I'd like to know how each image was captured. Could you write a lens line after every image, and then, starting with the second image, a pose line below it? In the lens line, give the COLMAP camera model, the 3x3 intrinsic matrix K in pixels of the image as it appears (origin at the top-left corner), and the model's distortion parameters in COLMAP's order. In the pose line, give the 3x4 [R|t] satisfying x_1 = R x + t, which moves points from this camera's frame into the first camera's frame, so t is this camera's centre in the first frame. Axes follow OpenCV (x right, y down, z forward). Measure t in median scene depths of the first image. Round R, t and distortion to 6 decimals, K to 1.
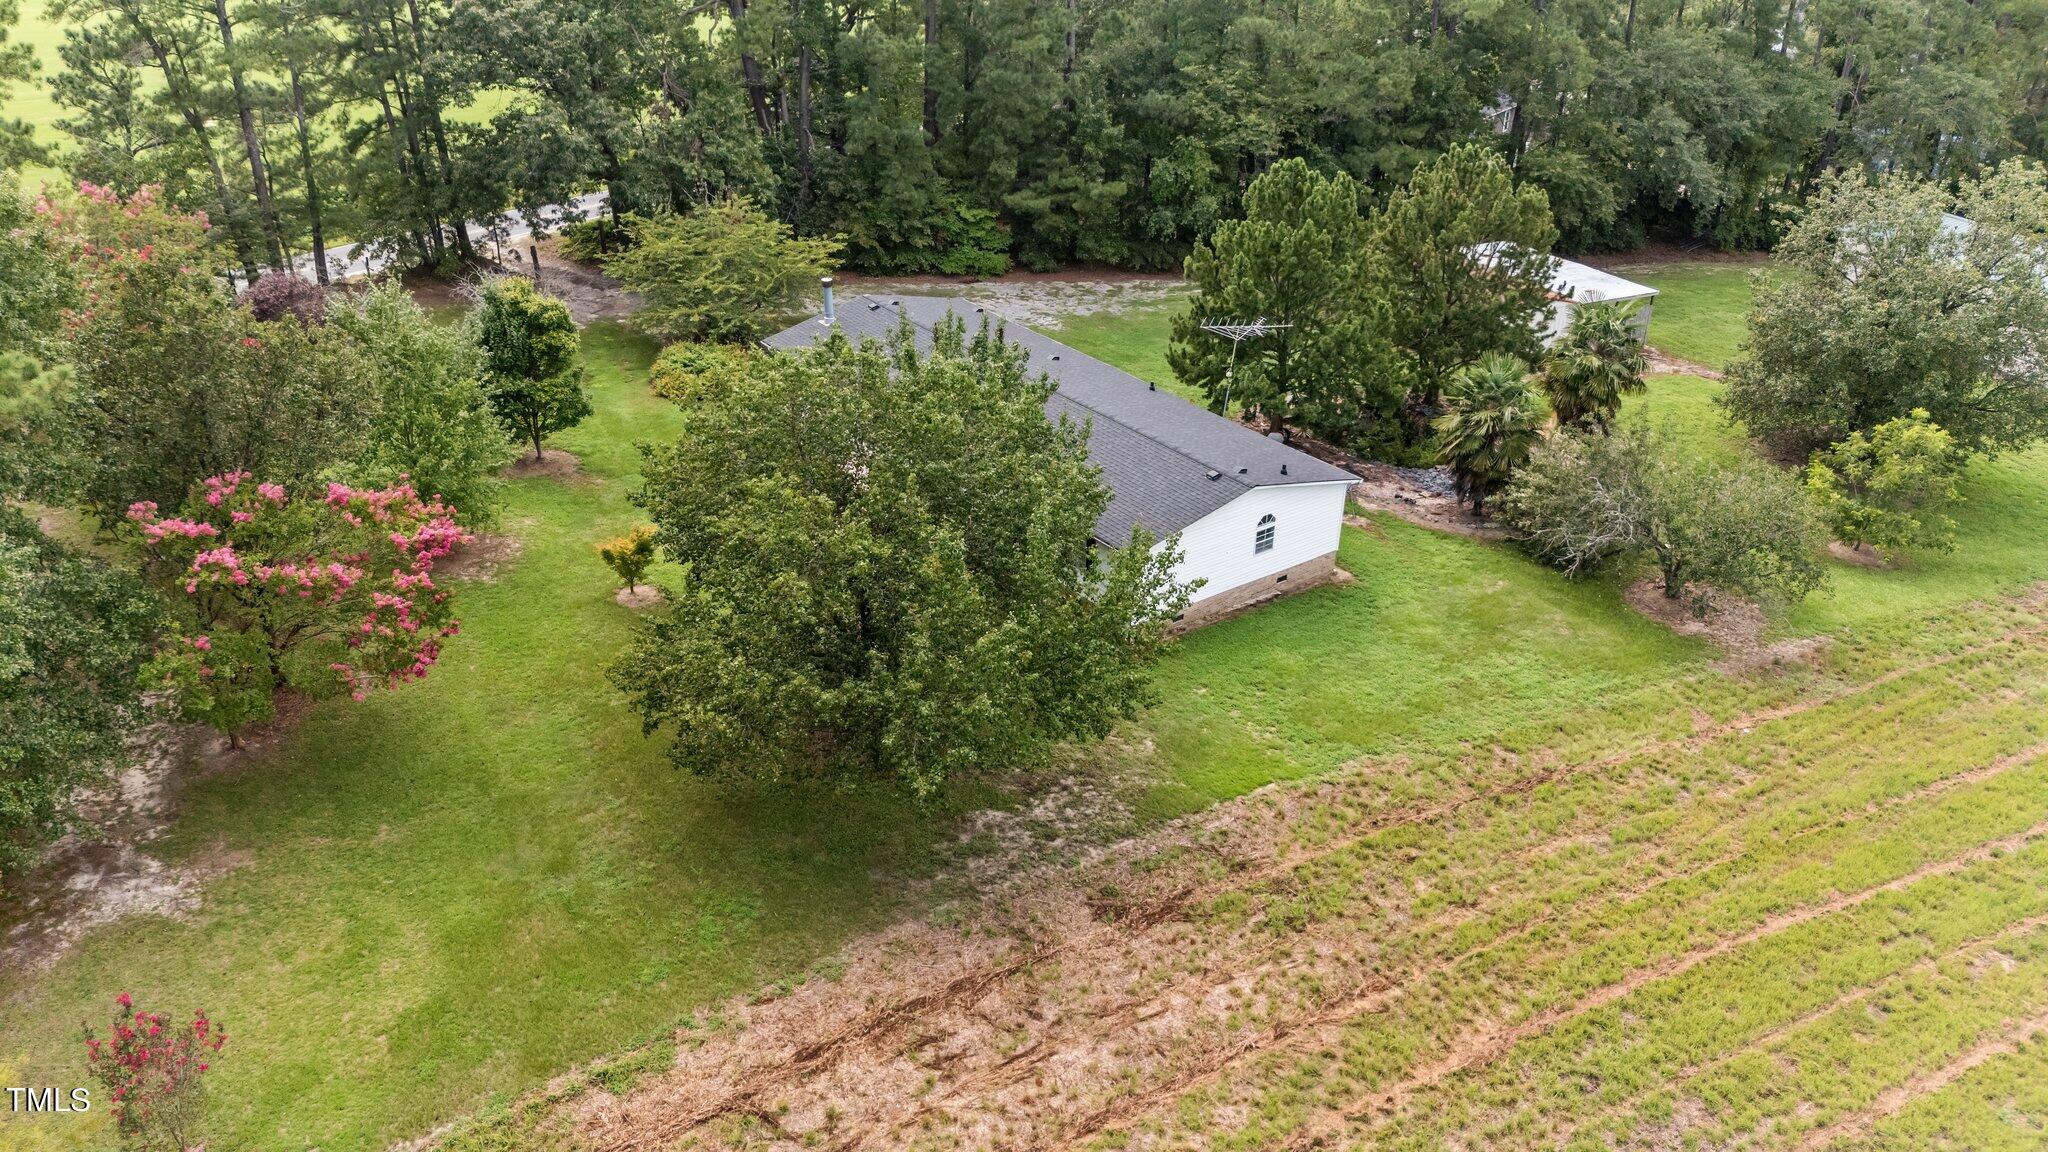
lens RADIAL K [[1506.5, 0, 1030.2], [0, 1506.5, 575.3], [0, 0, 1]] dist [0.082285, -0.092995]
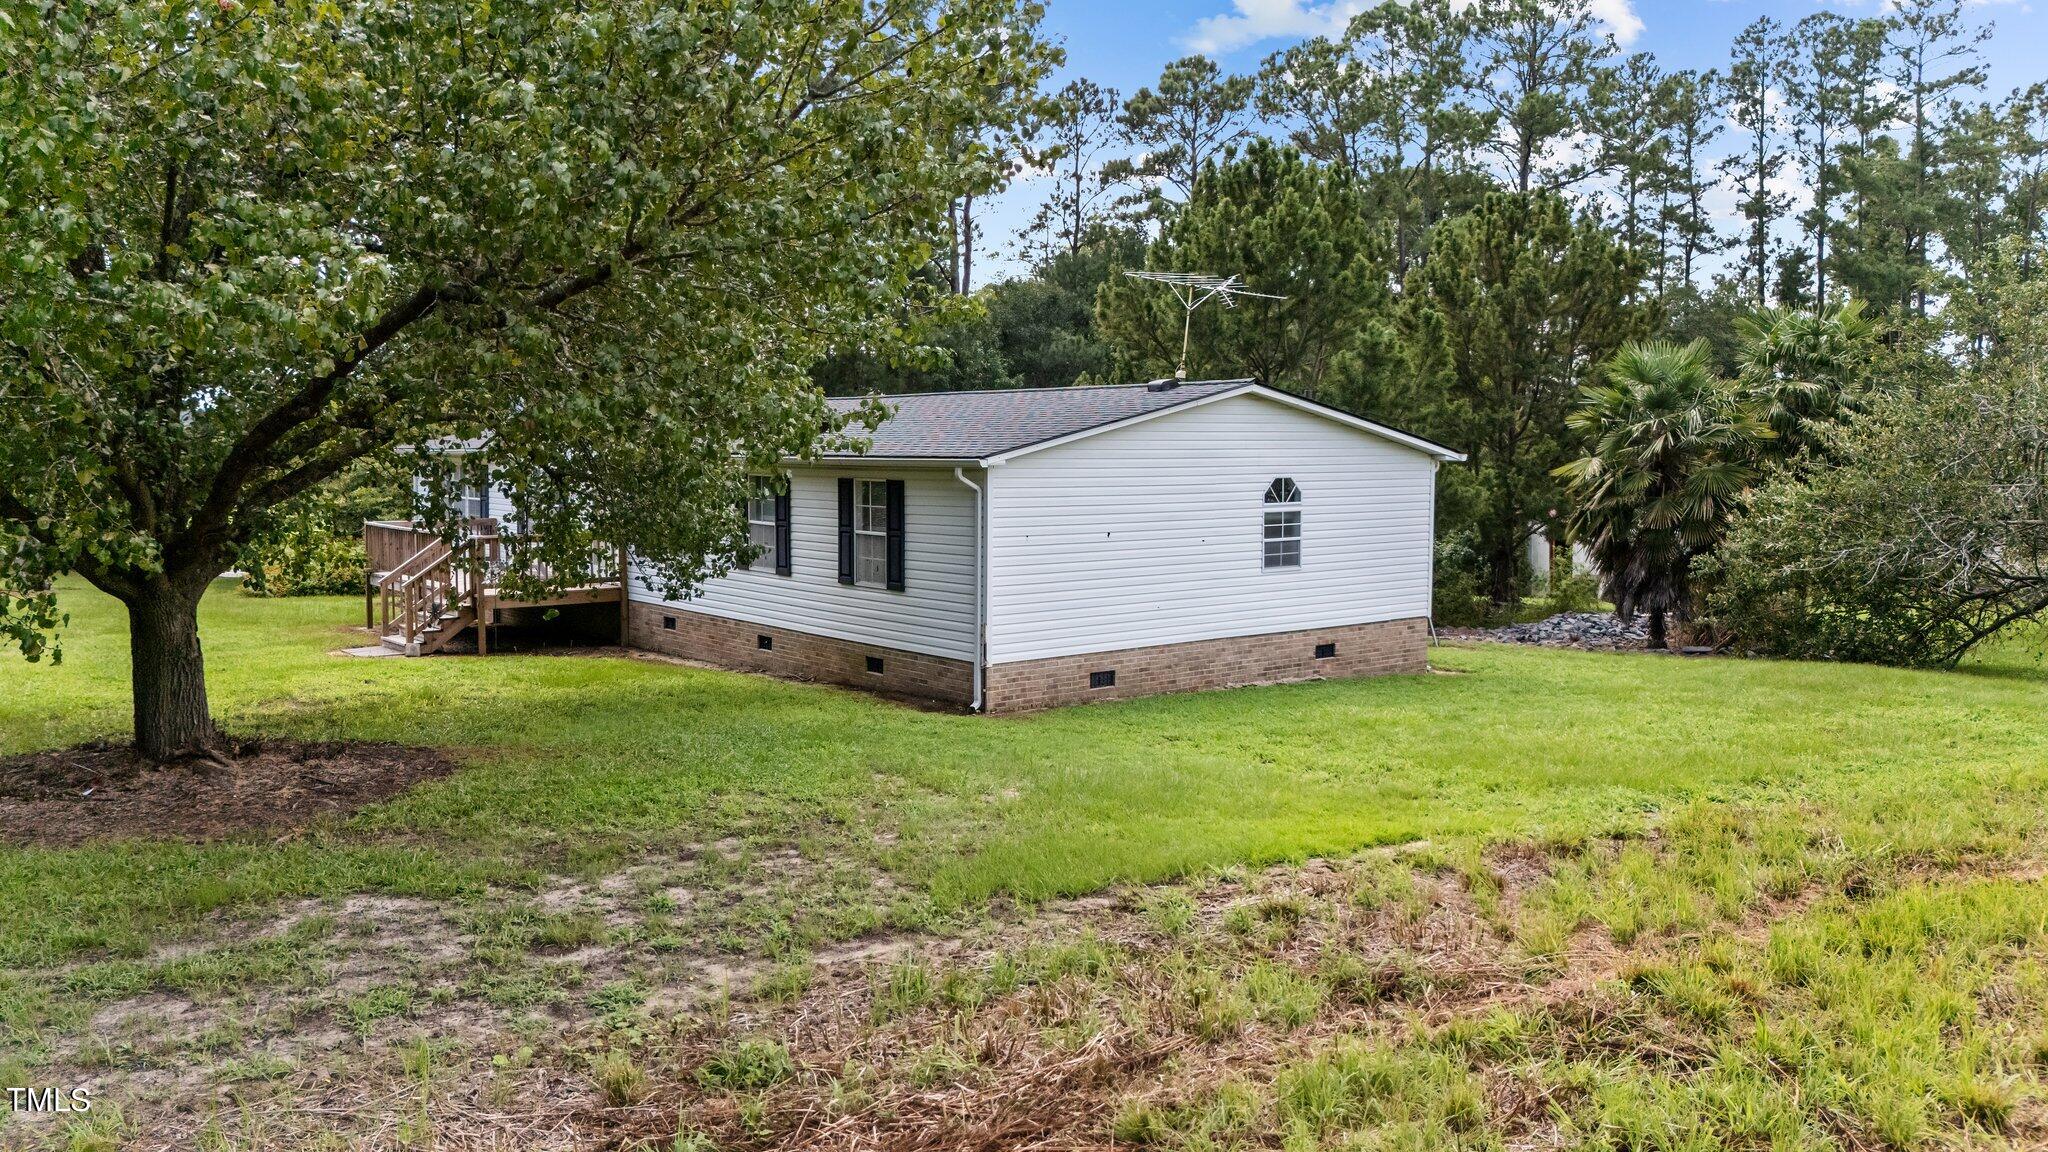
lens RADIAL K [[1506.5, 0, 1021.1], [0, 1506.5, 575.4], [0, 0, 1]] dist [0.082285, -0.092995]
pose [[0.999307, -0.023113, 0.029189, 0.062504], [0.032899, 0.915199, -0.401657, 0.169752], [-0.017430, 0.402339, 0.915325, 0.587809]]
